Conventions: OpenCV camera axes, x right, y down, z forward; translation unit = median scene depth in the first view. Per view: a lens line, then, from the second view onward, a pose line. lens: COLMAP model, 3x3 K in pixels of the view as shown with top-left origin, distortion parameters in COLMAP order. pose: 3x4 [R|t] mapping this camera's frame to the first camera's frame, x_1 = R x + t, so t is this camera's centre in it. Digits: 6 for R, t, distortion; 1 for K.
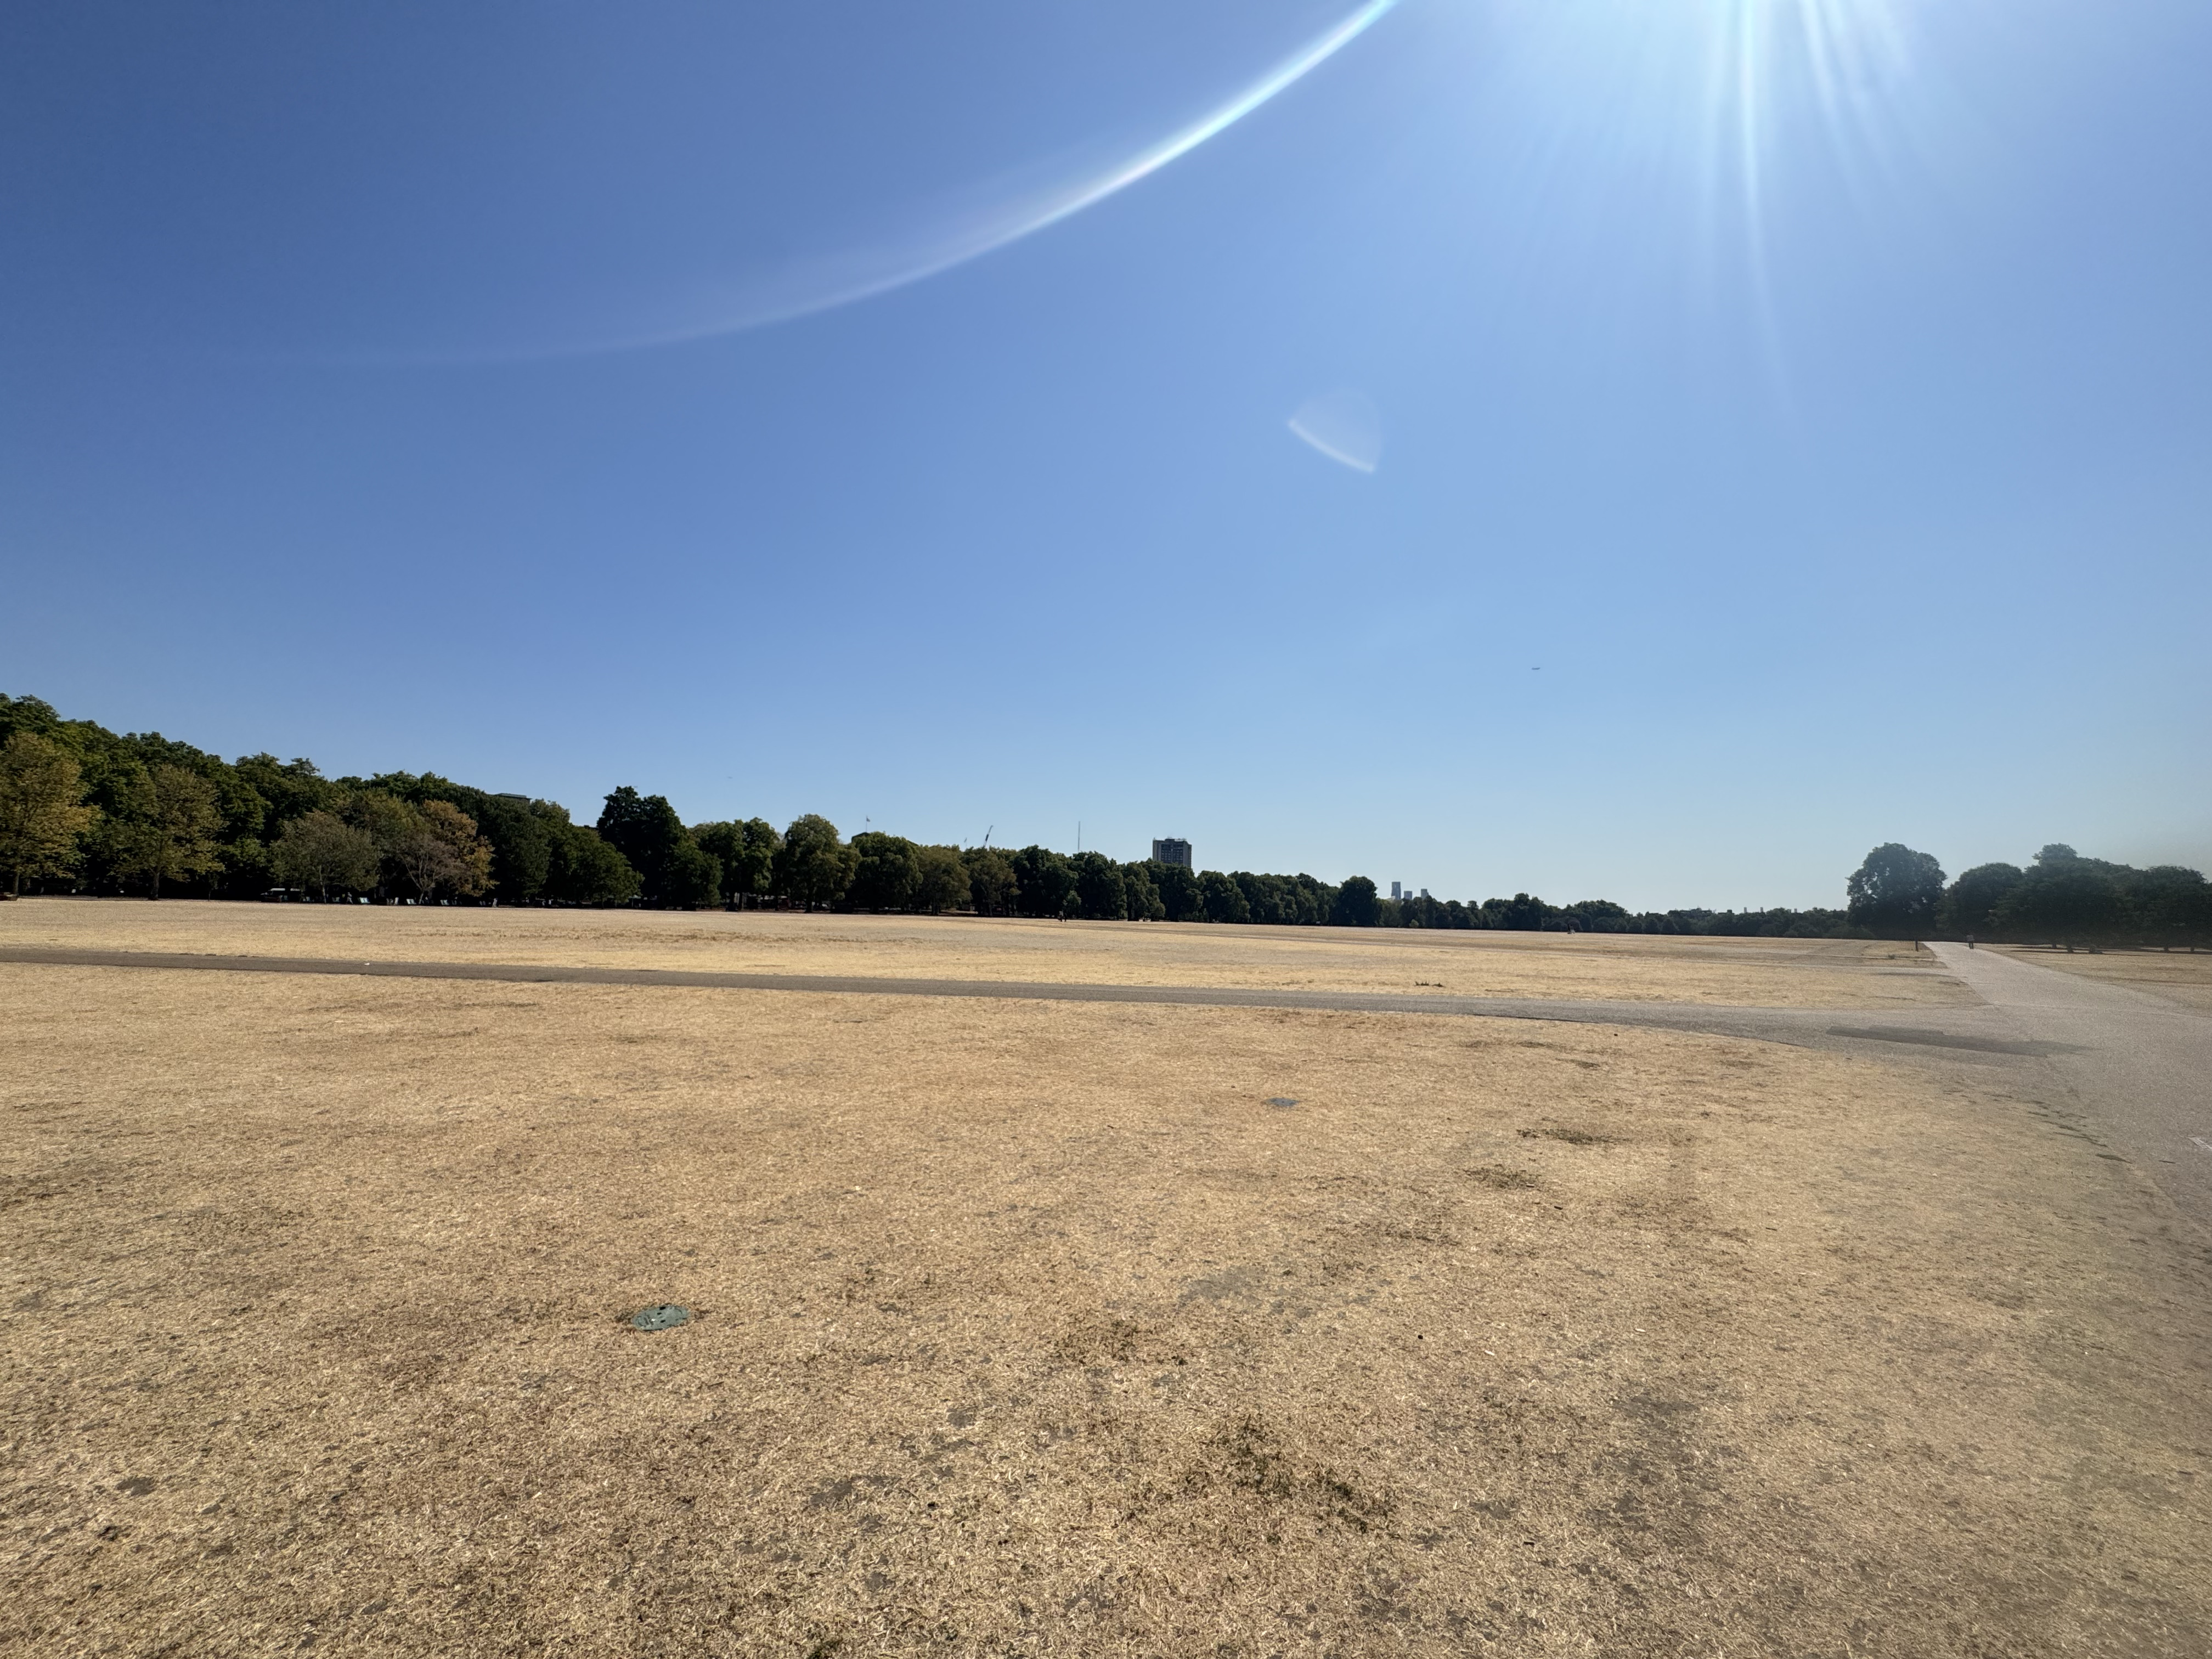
lens RADIAL K [[894.1, 0, 1103.6], [0, 894.1, 828.3], [0, 0, 1]] dist [-0.002086, -0.000270]
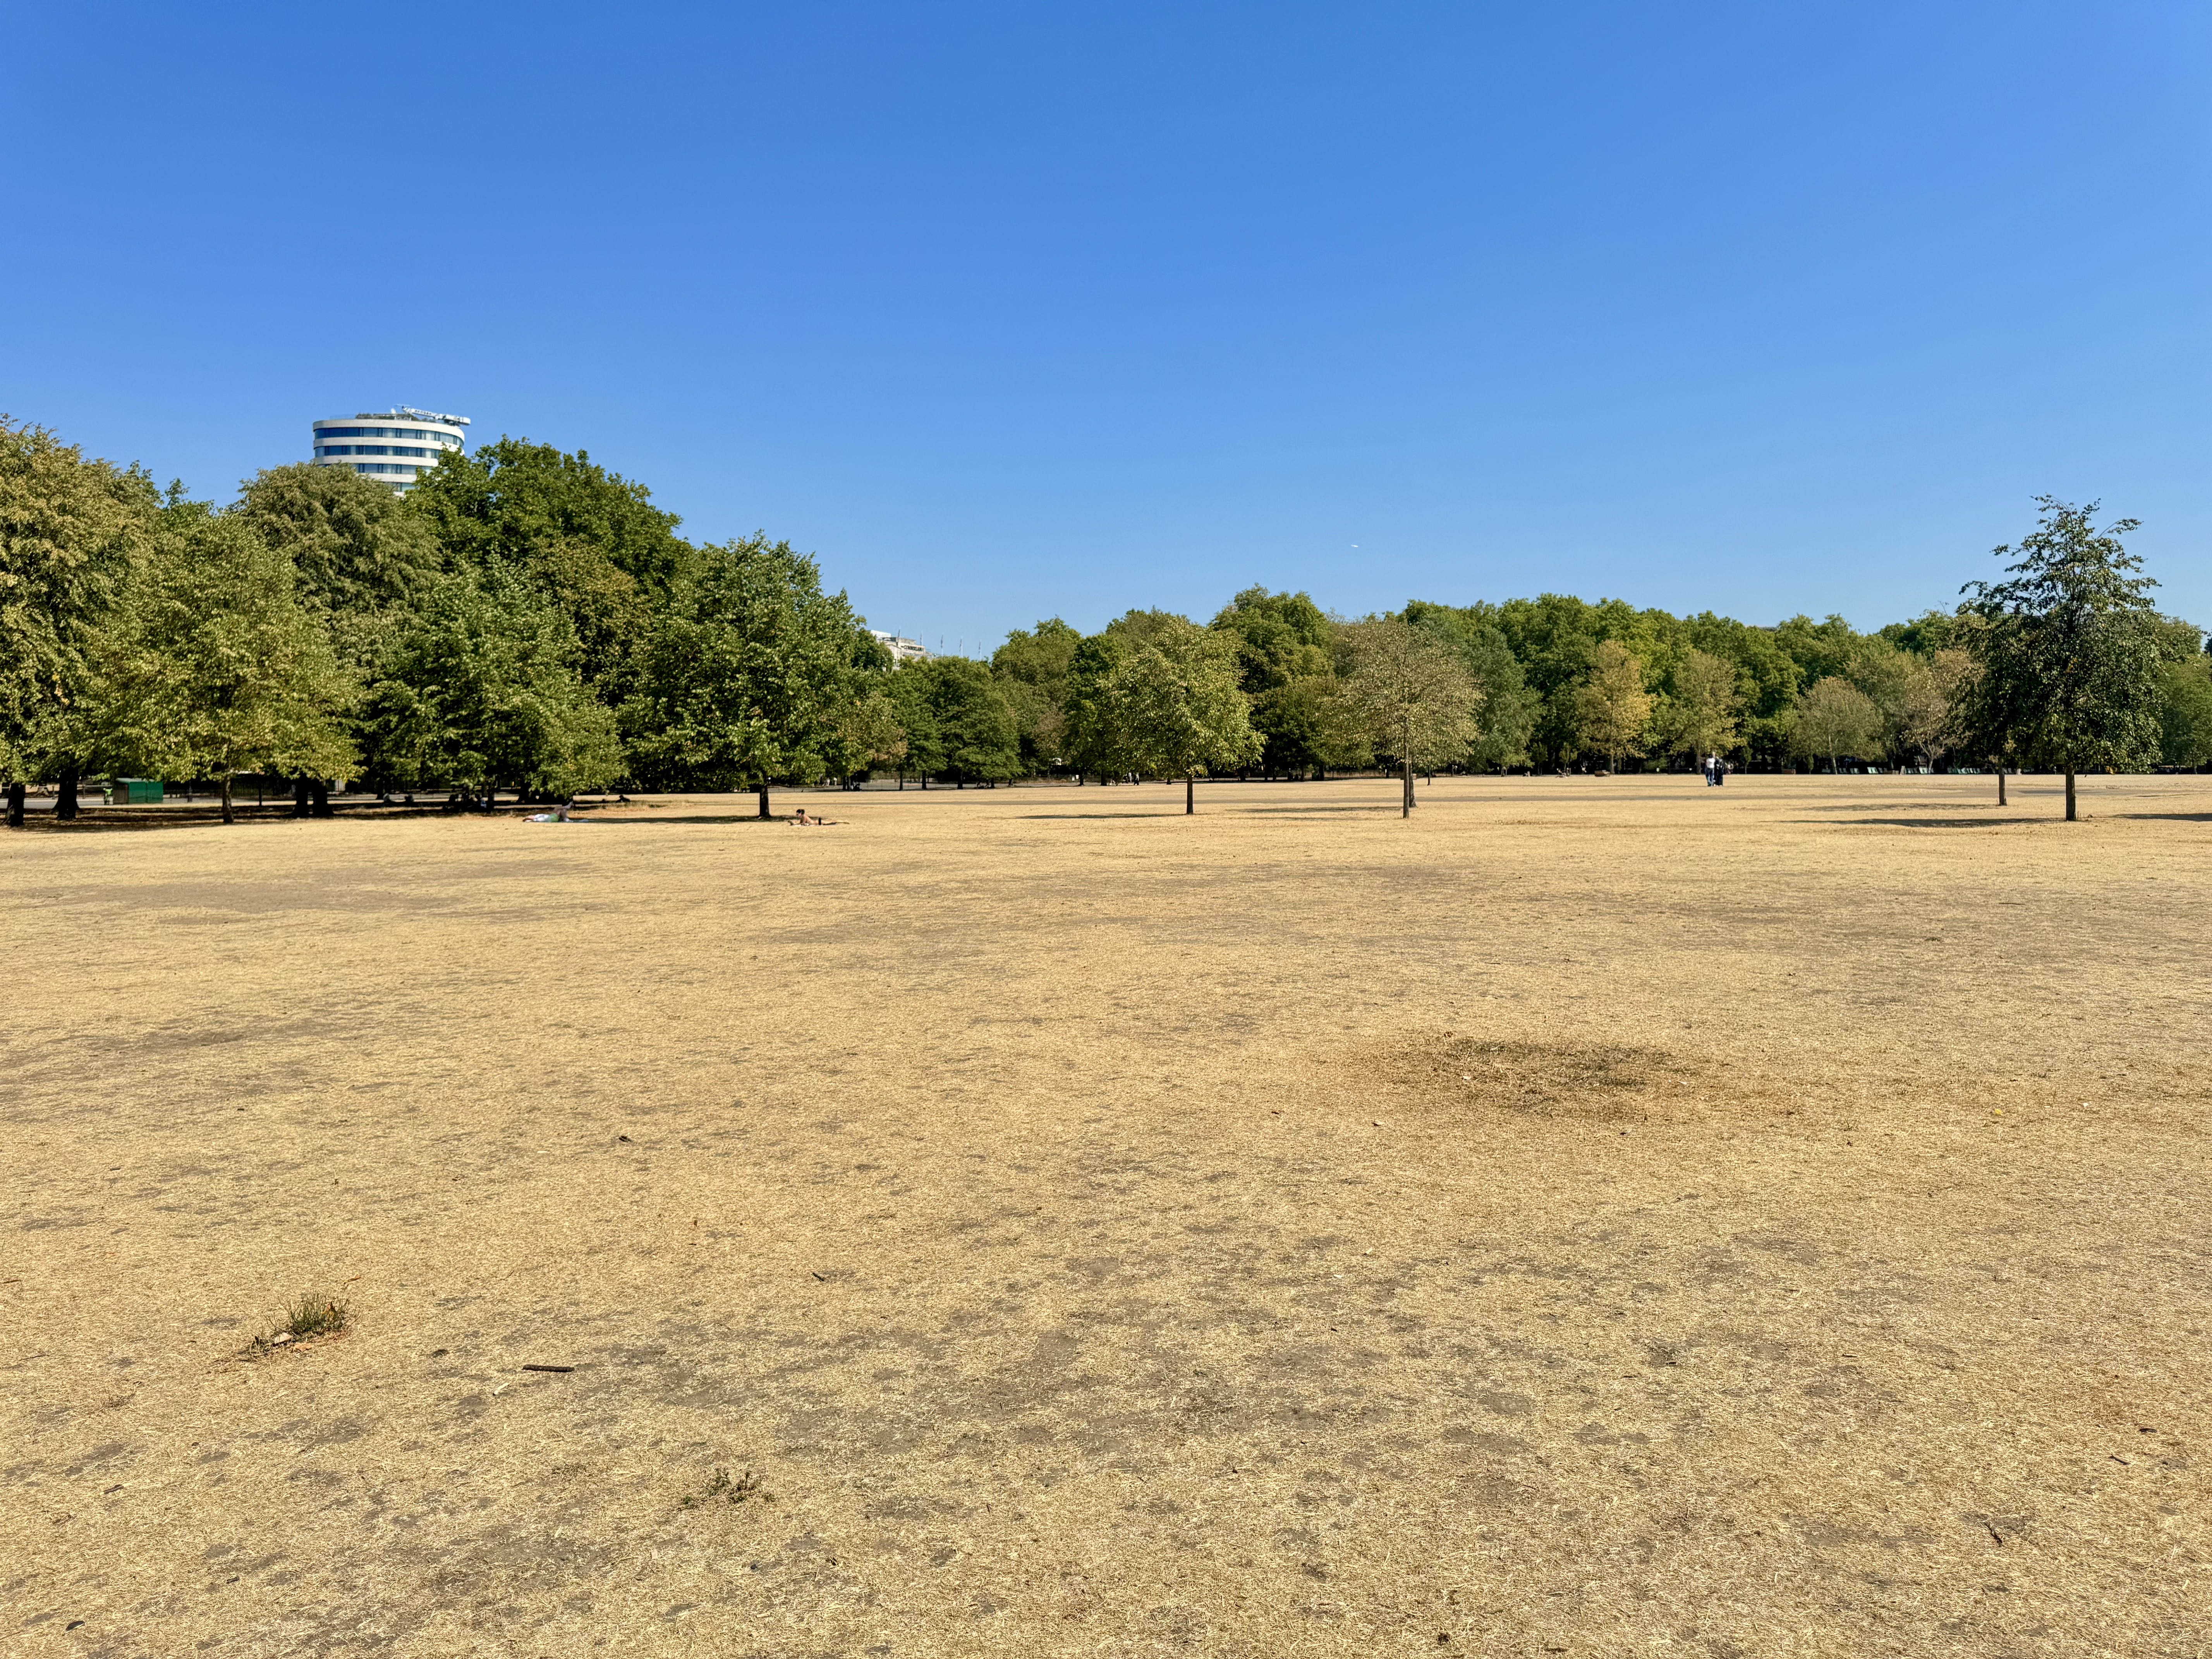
lens RADIAL K [[1545.2, 0, 1100.3], [0, 1545.2, 823.7], [0, 0, 1]] dist [0.001632, 0.000001]
pose [[0.315867, 0.005516, -0.948787, 0.401891], [0.101409, 0.994059, 0.039540, -0.007527], [0.943369, -0.108705, 0.313431, -0.235557]]
